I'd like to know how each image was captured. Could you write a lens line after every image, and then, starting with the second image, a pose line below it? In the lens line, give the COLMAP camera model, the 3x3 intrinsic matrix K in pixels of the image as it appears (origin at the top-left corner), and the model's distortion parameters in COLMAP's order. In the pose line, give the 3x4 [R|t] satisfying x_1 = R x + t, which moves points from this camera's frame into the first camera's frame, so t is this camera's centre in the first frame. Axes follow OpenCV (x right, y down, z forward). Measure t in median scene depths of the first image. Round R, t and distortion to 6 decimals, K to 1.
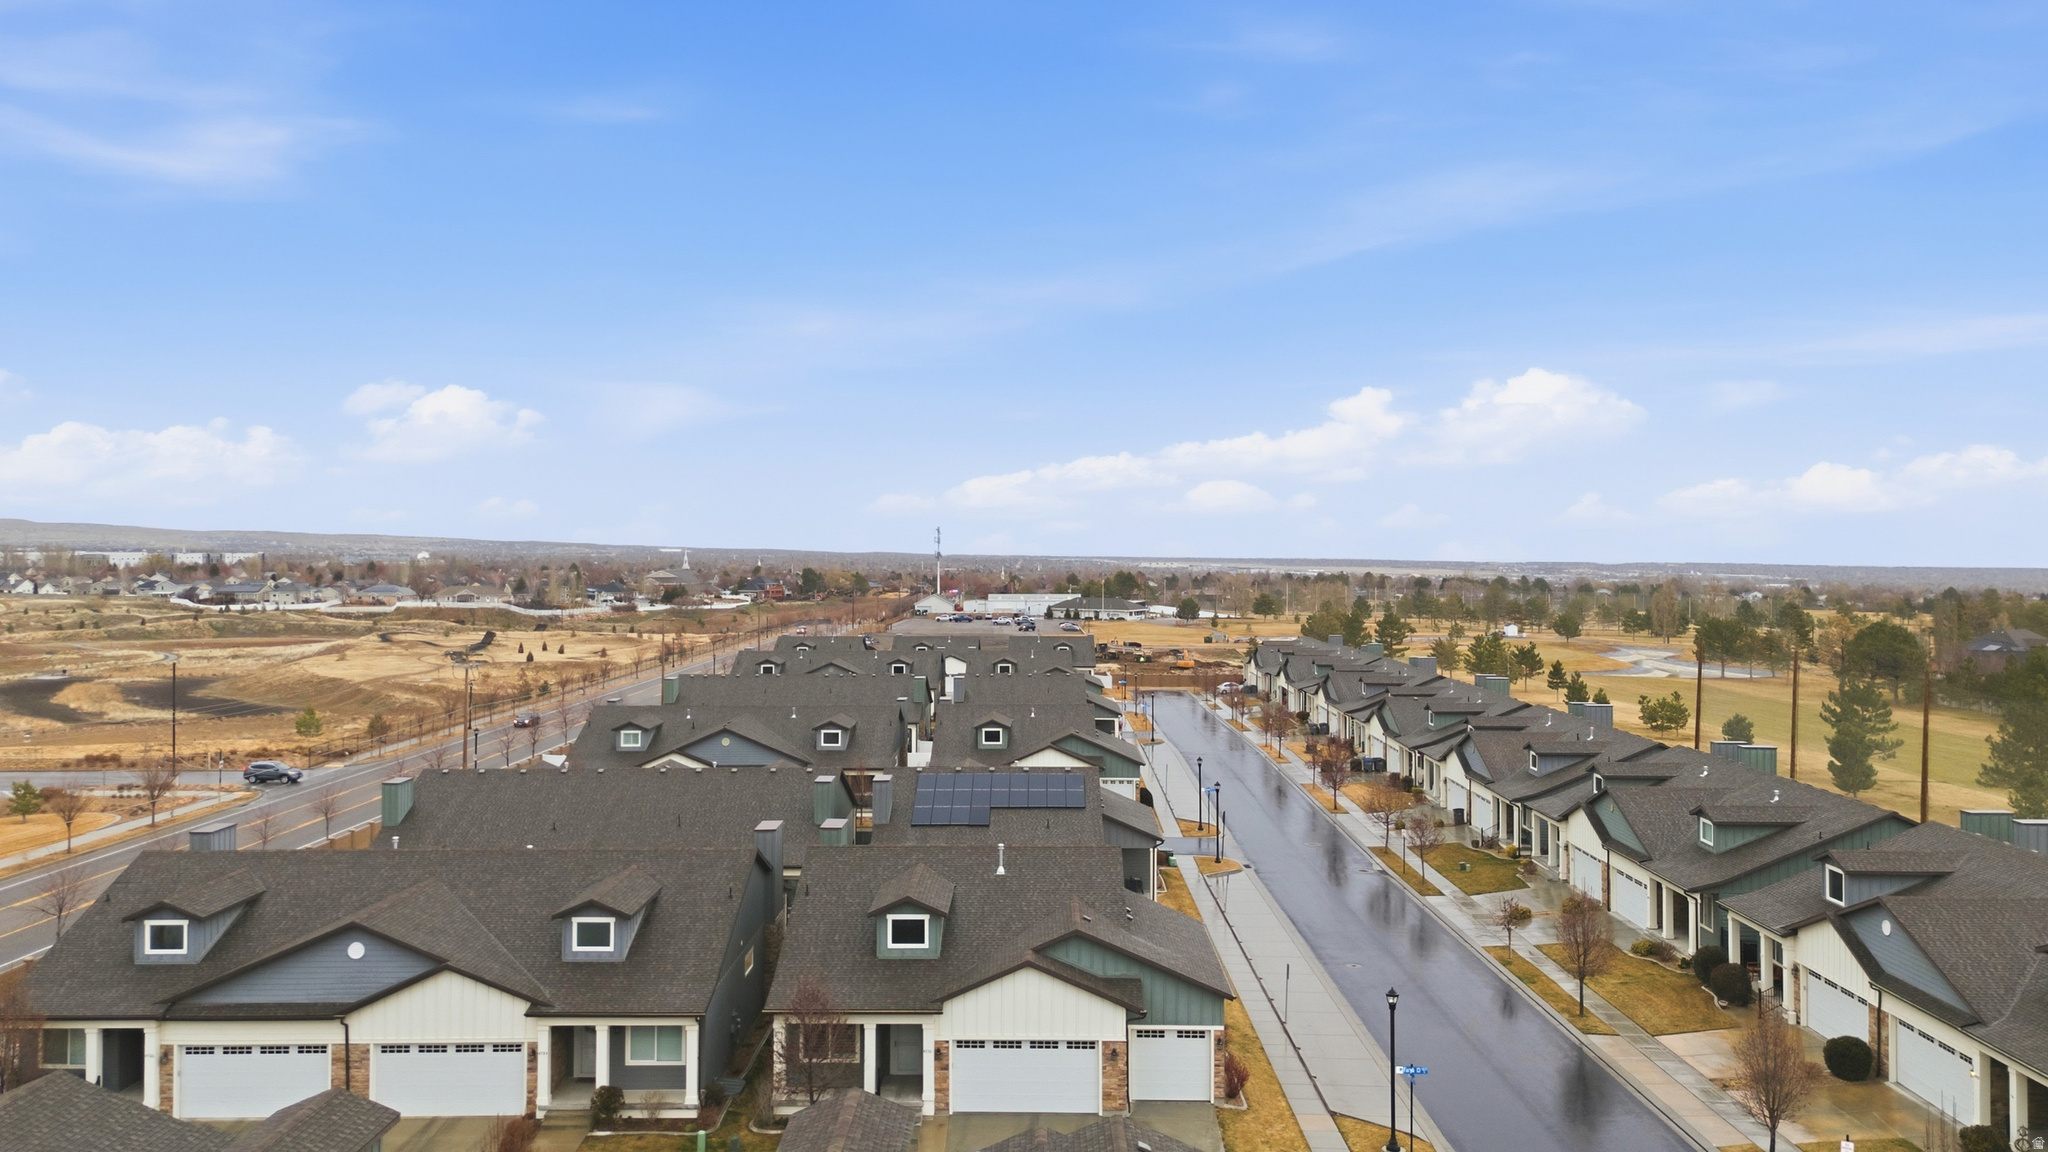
lens RADIAL K [[1540.9, 0, 1015.6], [0, 1540.9, 527.7], [0, 0, 1]] dist [0.081995, -0.089345]
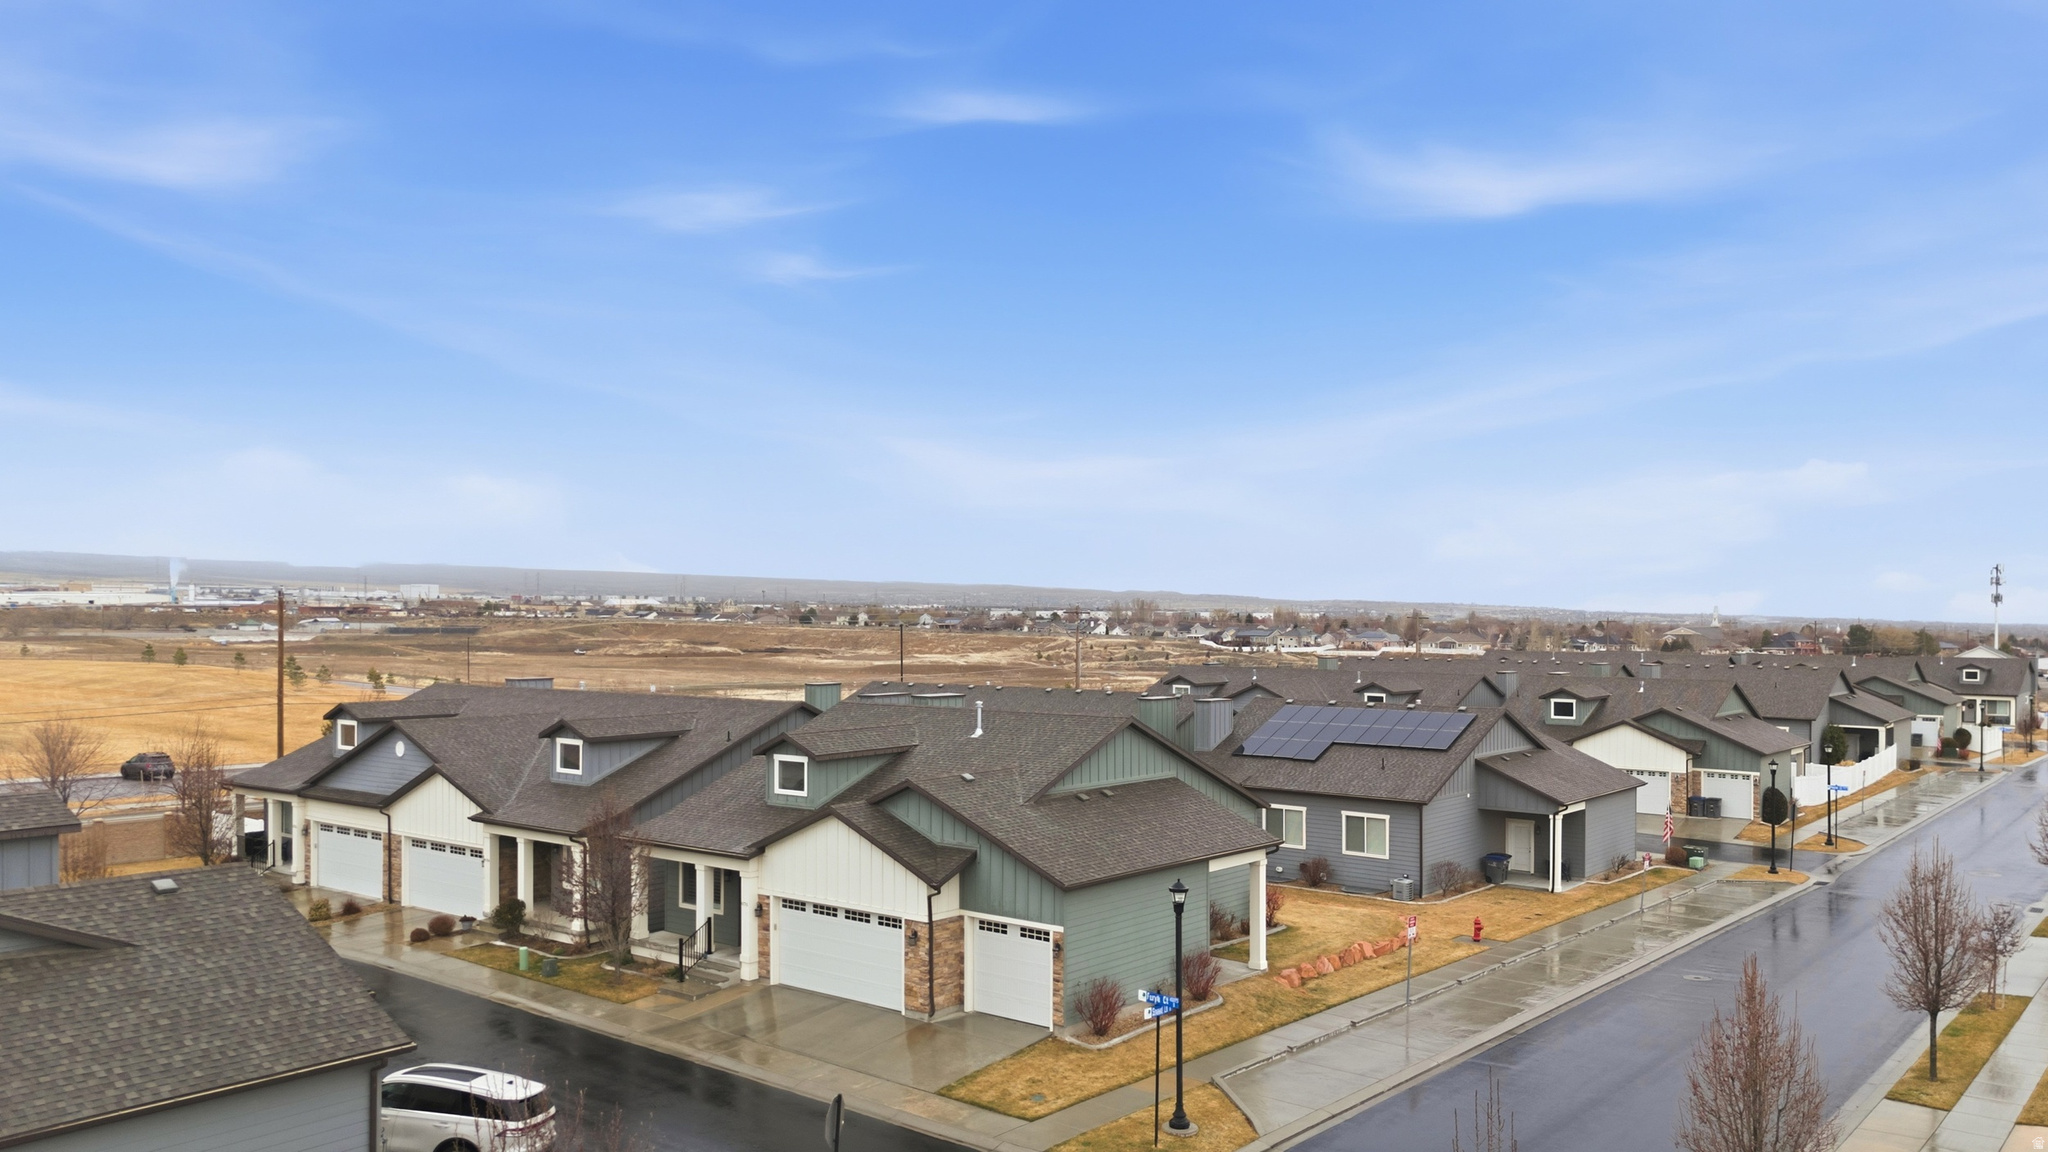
lens RADIAL K [[1519.9, 0, 1020.1], [0, 1519.9, 618.5], [0, 0, 1]] dist [0.087421, -0.085414]
pose [[0.786265, 0.005267, -0.617867, 0.544389], [0.003272, 0.999914, 0.012688, 0.164111], [0.617881, -0.011998, 0.786180, 0.421602]]
